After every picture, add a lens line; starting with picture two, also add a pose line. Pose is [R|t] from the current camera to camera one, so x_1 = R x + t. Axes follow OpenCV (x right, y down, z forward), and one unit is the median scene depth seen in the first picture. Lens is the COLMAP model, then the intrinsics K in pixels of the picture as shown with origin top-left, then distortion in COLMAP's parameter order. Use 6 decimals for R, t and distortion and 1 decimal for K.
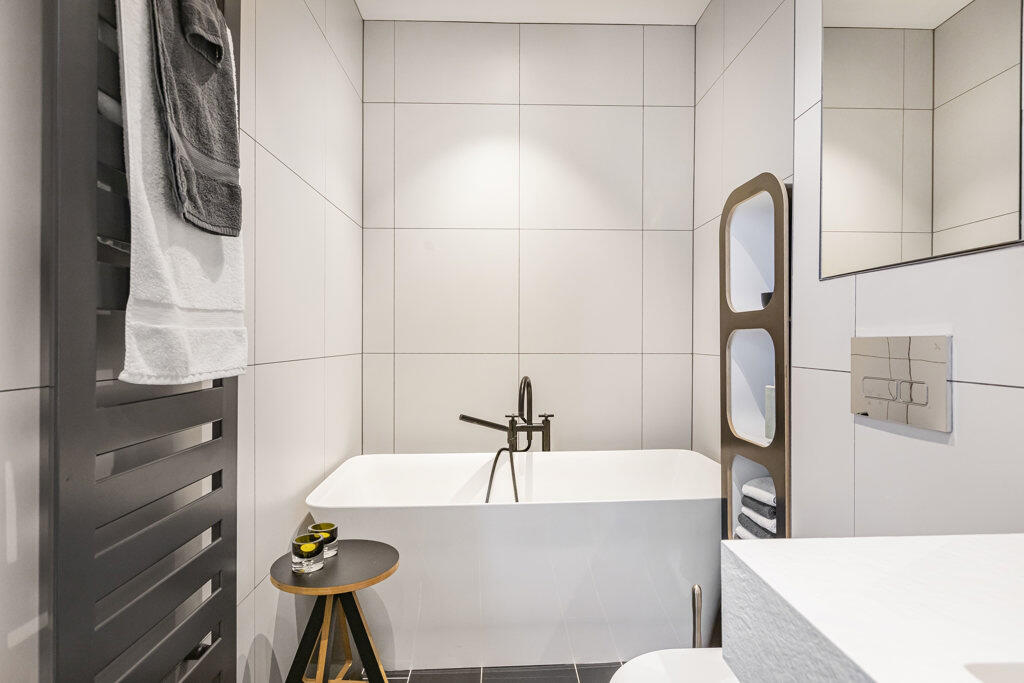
lens RADIAL K [[546.7, 0, 517.3], [0, 546.7, 344.8], [0, 0, 1]] dist [-0.003450, 0.000910]
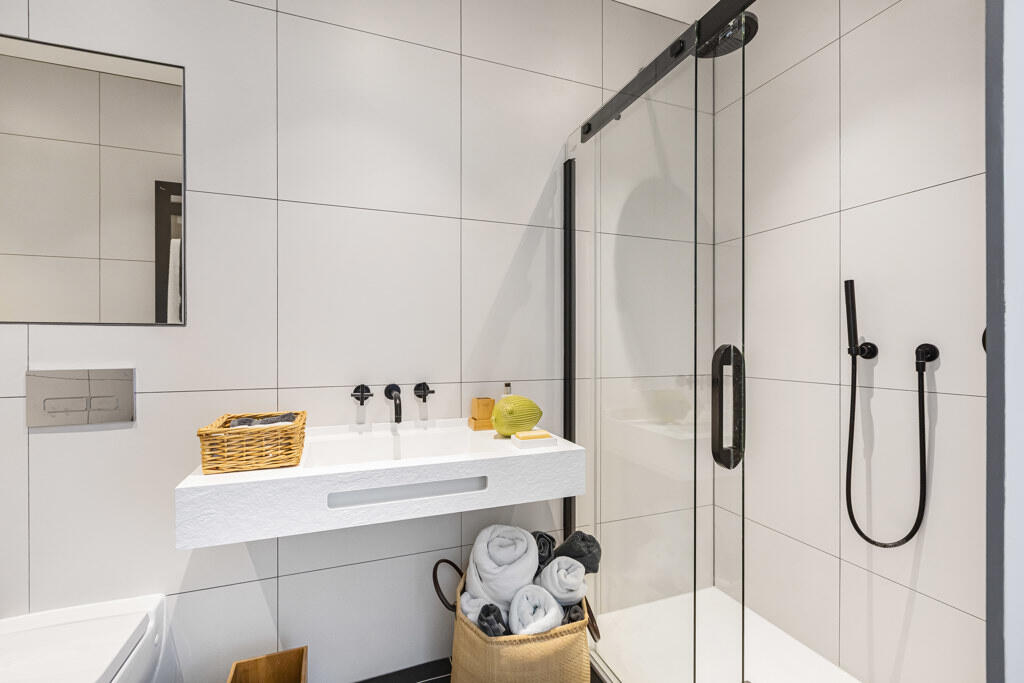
lens RADIAL K [[450.8, 0, 512.0], [0, 450.8, 341.5], [0, 0, 1]] dist [-0.000217, -0.000046]
pose [[-0.318172, 0.001078, 0.948032, -0.858967], [0.007277, 0.999973, 0.001306, -0.082256], [-0.948005, 0.007314, -0.318171, 0.225918]]
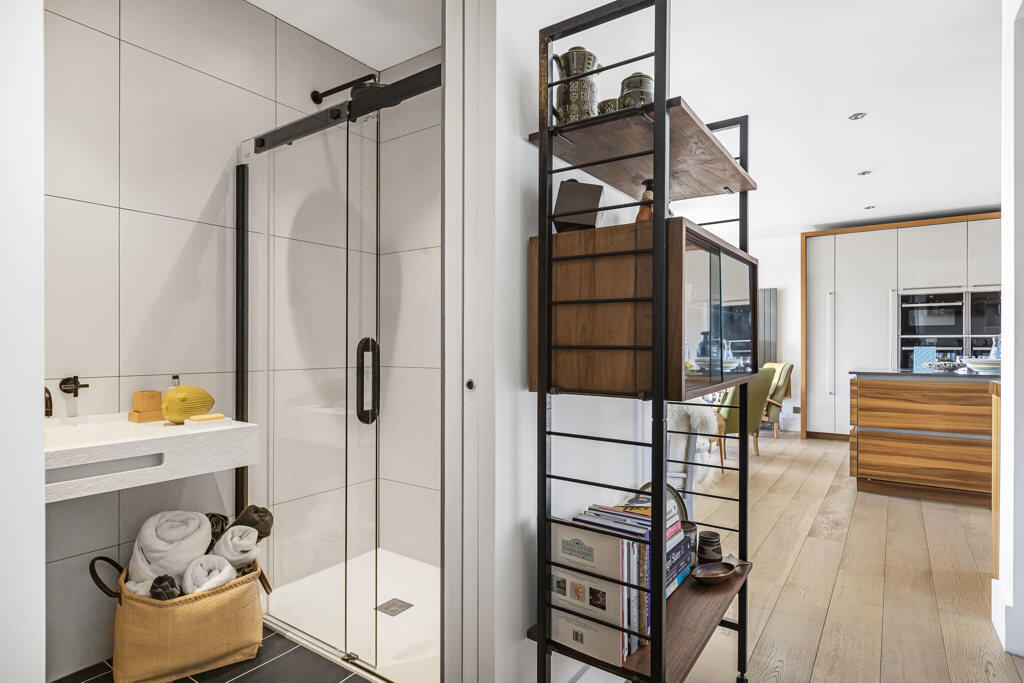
lens RADIAL K [[546.7, 0, 517.3], [0, 546.7, 344.8], [0, 0, 1]] dist [-0.003450, 0.000910]
pose [[-0.801101, -0.005023, 0.598508, -1.474209], [0.001091, 0.999951, 0.009853, -0.063712], [-0.598528, 0.008546, -0.801056, 0.553966]]
